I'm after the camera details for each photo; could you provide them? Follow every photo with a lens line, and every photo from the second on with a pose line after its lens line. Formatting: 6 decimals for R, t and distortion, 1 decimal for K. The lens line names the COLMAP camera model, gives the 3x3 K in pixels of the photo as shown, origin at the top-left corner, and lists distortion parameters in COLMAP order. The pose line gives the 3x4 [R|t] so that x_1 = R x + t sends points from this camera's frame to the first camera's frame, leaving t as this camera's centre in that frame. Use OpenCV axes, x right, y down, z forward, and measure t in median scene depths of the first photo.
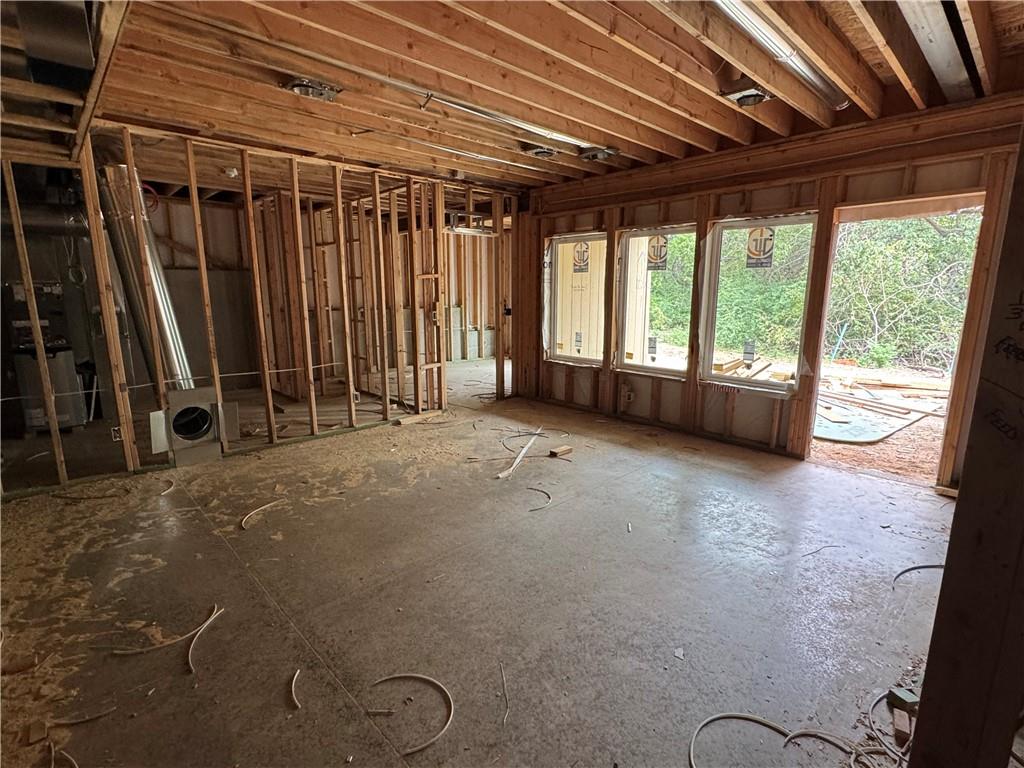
lens RADIAL K [[499.1, 0, 511.5], [0, 499.1, 386.8], [0, 0, 1]] dist [0.000292, -0.000104]
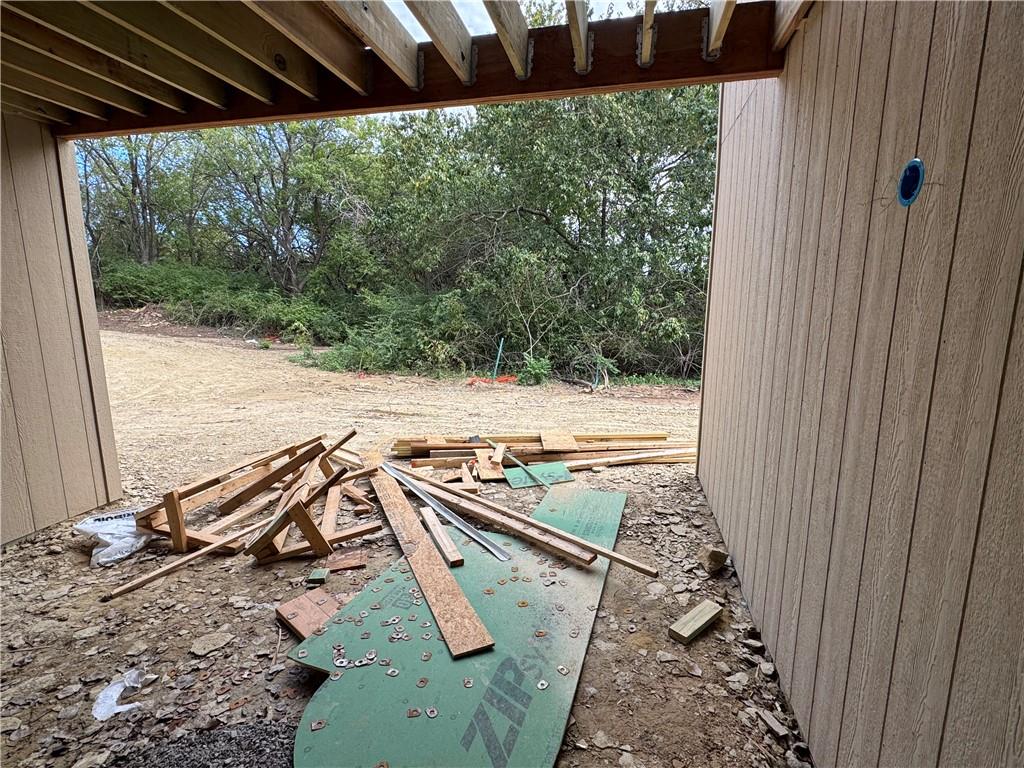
lens RADIAL K [[499.1, 0, 511.5], [0, 499.1, 386.8], [0, 0, 1]] dist [0.000292, -0.000104]
pose [[0.832320, -0.095665, 0.545978, 0.158802], [0.103410, 0.994500, 0.016611, -0.044644], [-0.544564, 0.042634, 0.837635, 0.208431]]
